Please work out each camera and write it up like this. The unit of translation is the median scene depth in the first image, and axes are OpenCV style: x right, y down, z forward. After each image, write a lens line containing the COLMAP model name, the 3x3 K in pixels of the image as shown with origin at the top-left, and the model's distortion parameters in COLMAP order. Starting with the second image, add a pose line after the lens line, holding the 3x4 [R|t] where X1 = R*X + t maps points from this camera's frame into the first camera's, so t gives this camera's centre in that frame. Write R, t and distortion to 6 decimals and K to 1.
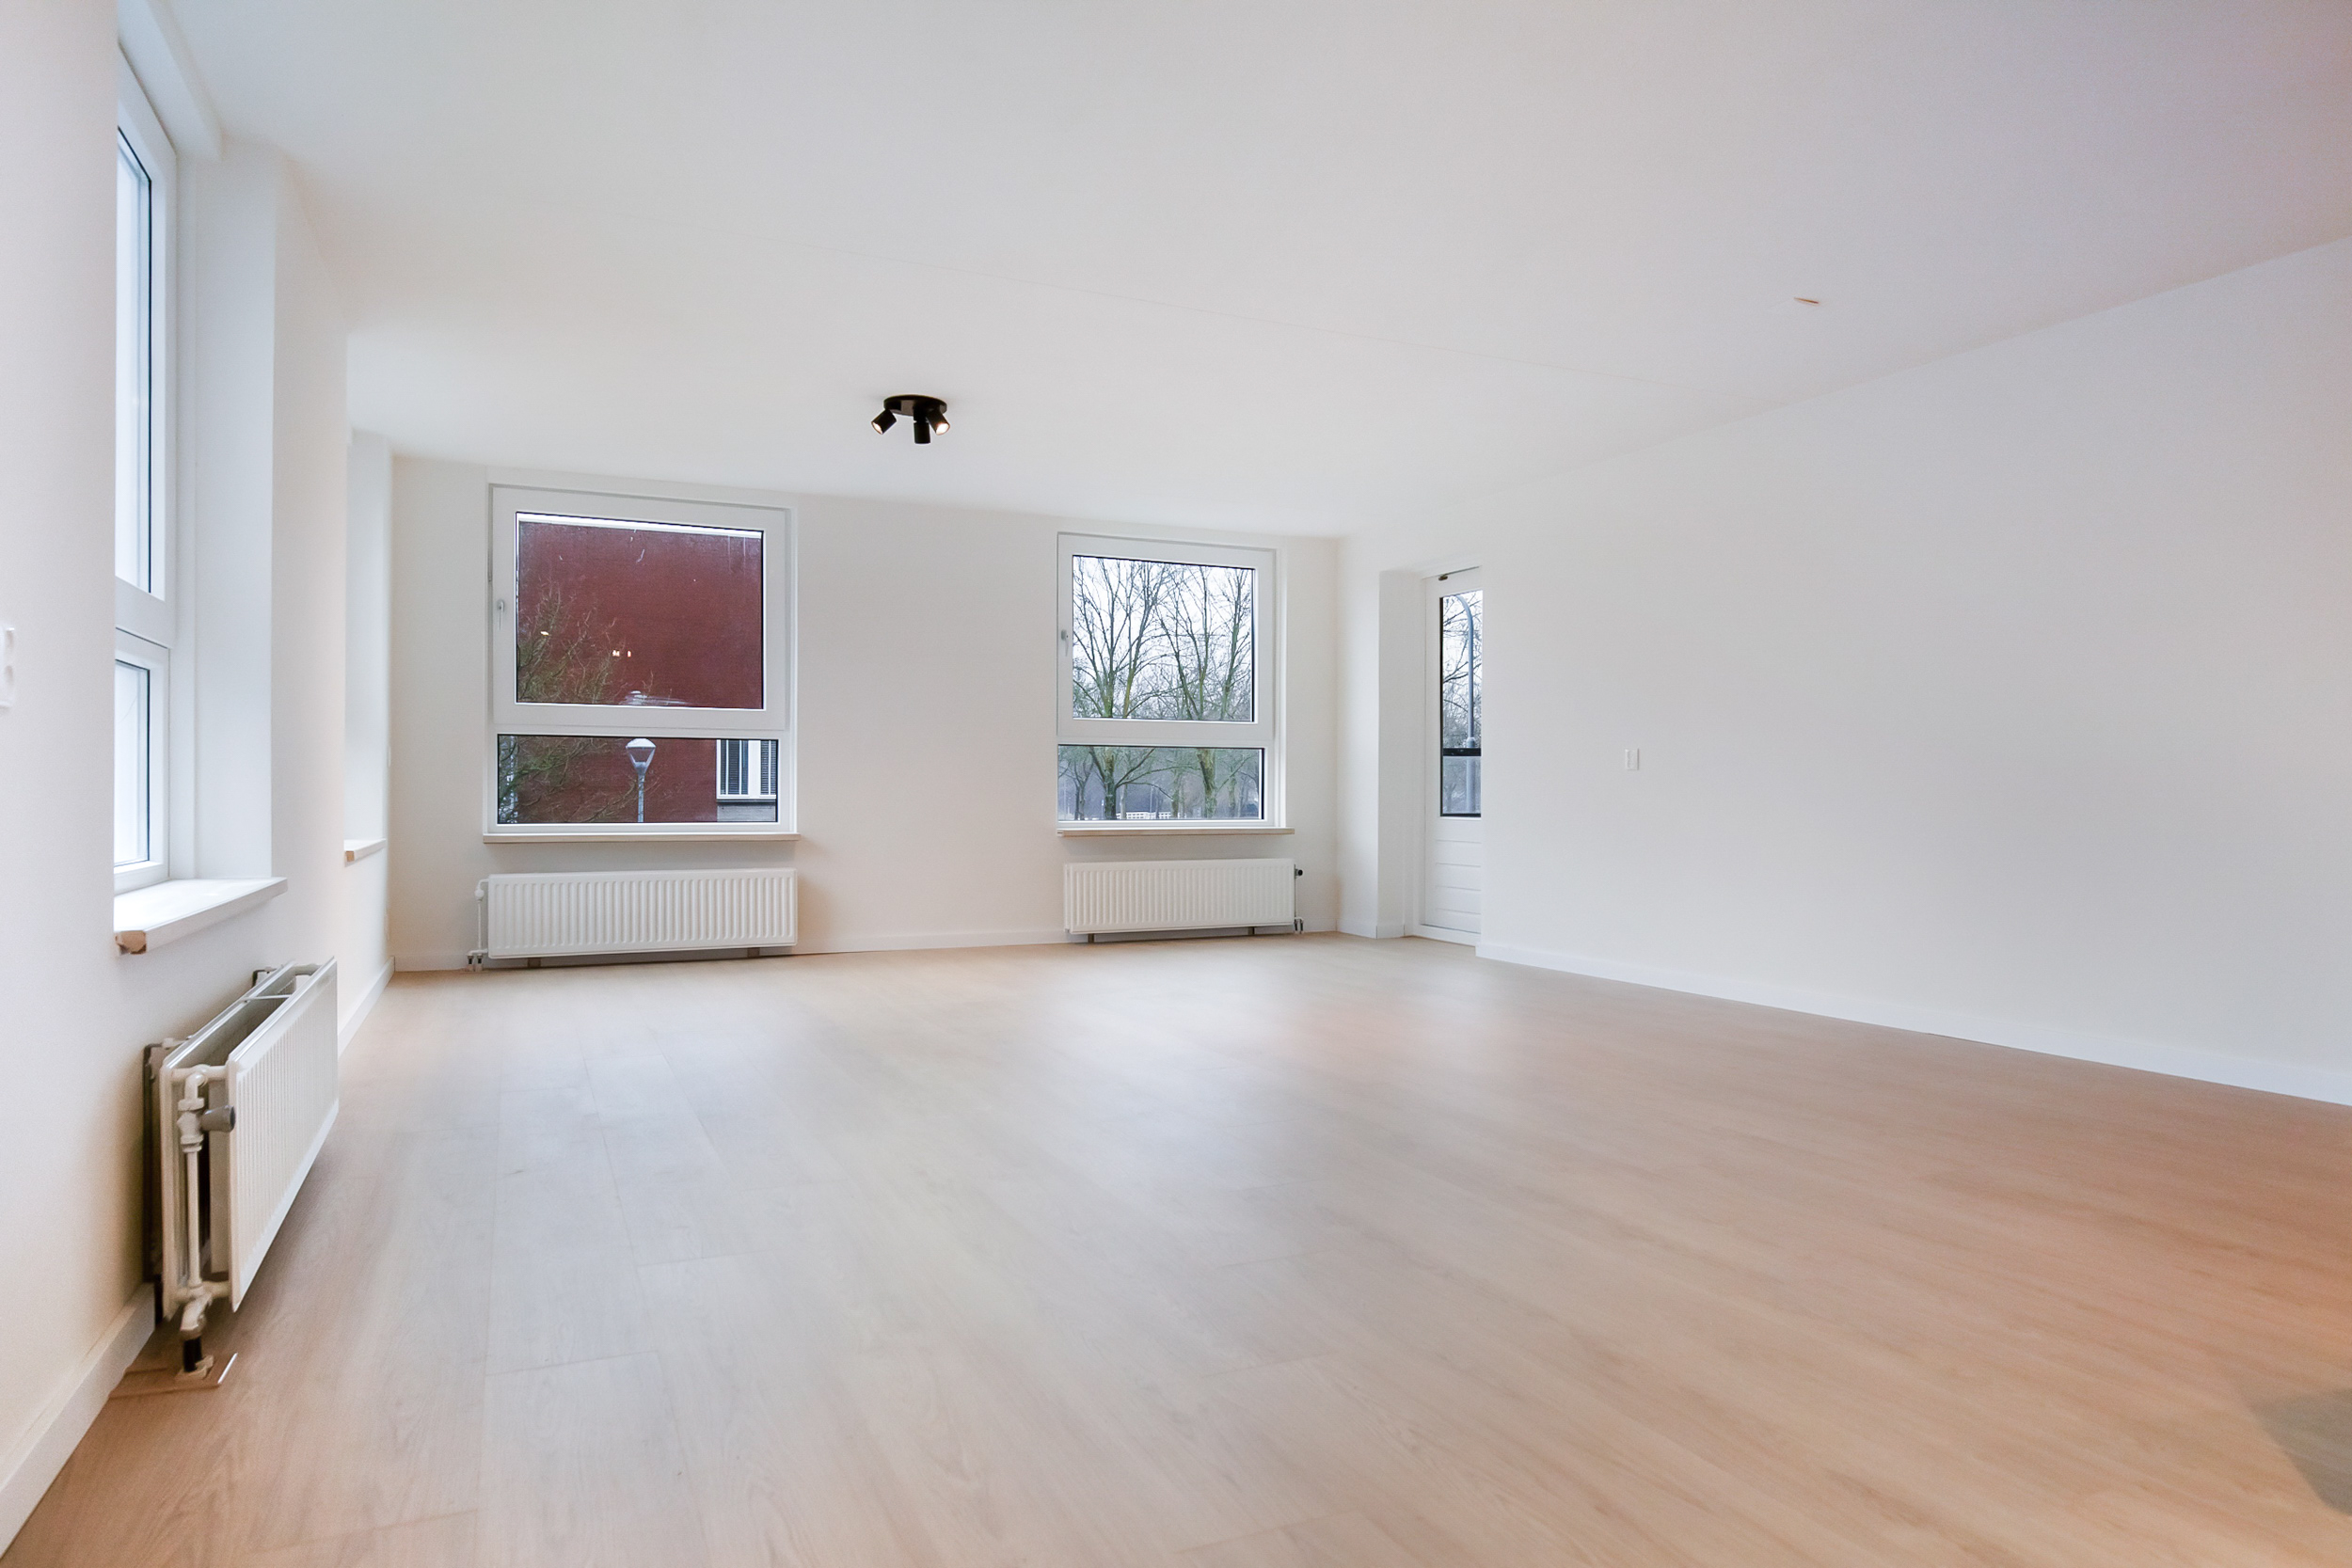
lens RADIAL K [[1428.1, 0, 1195.8], [0, 1428.1, 799.2], [0, 0, 1]] dist [-0.005186, -0.000125]
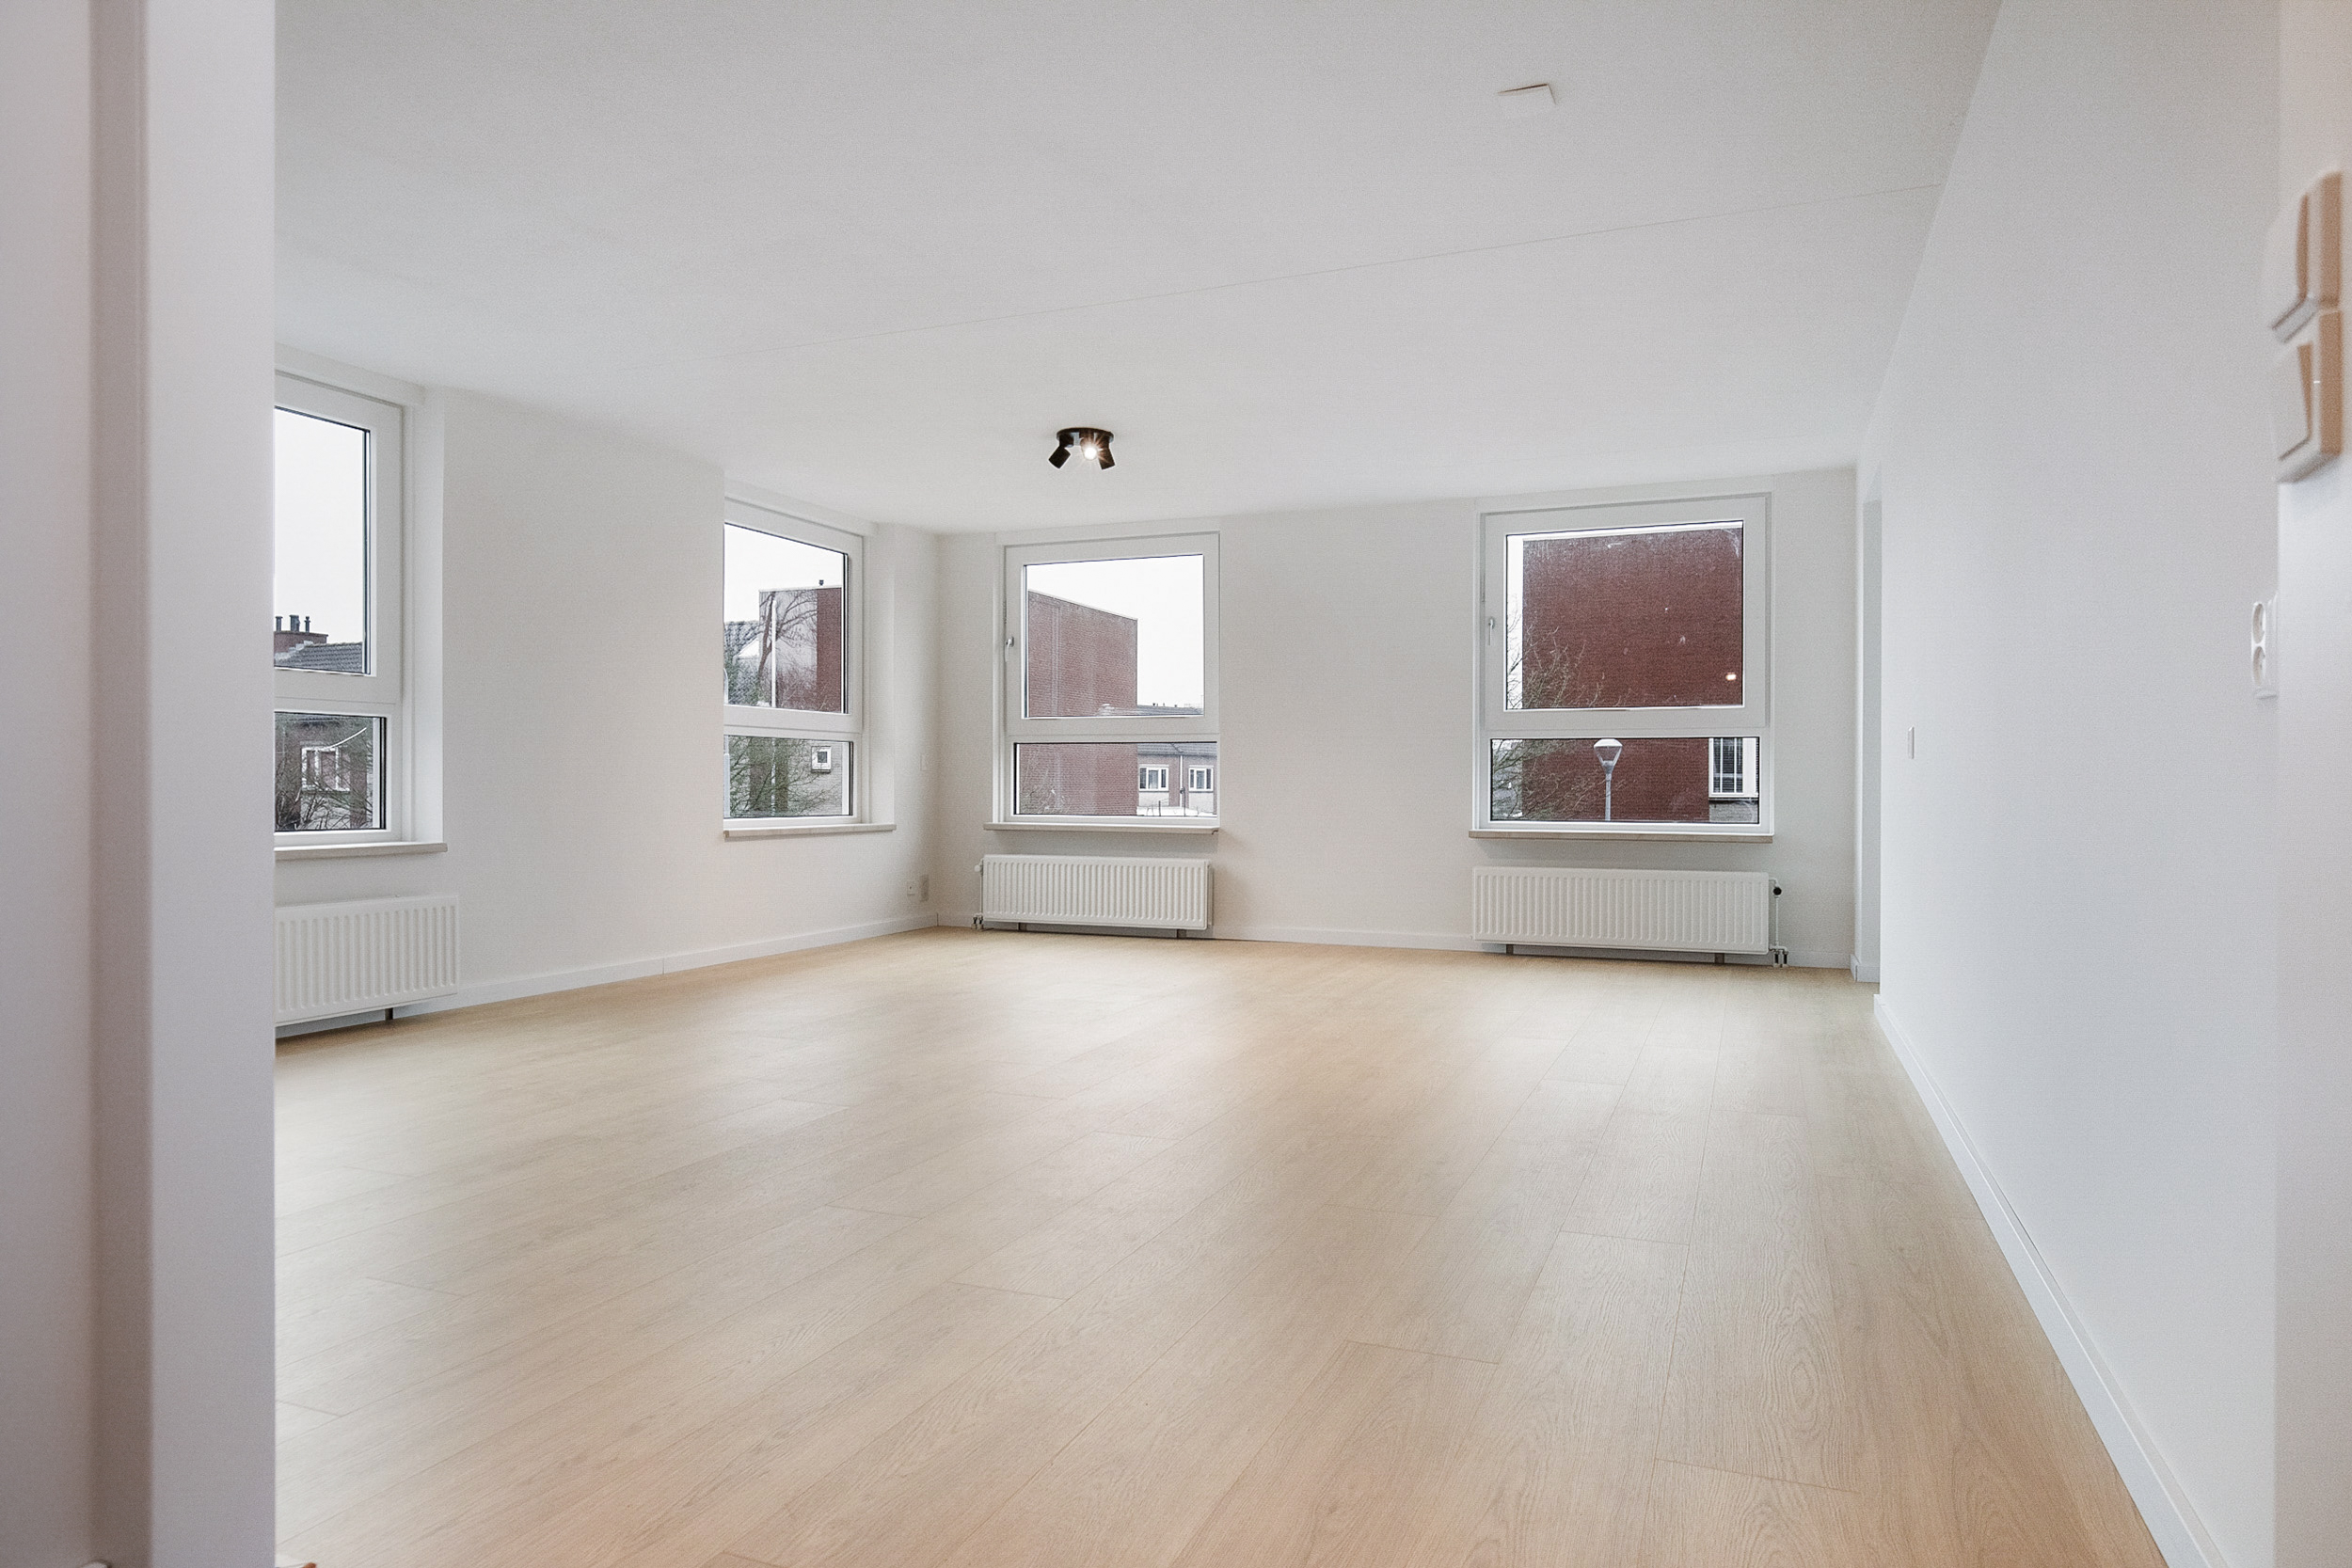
lens RADIAL K [[1428.1, 0, 1182.0], [0, 1428.1, 771.5], [0, 0, 1]] dist [-0.005186, -0.000125]
pose [[0.681924, -0.007809, -0.731382, 0.156616], [-0.005696, 0.999856, -0.015987, -0.000383], [0.731401, 0.015068, 0.681781, 0.074365]]
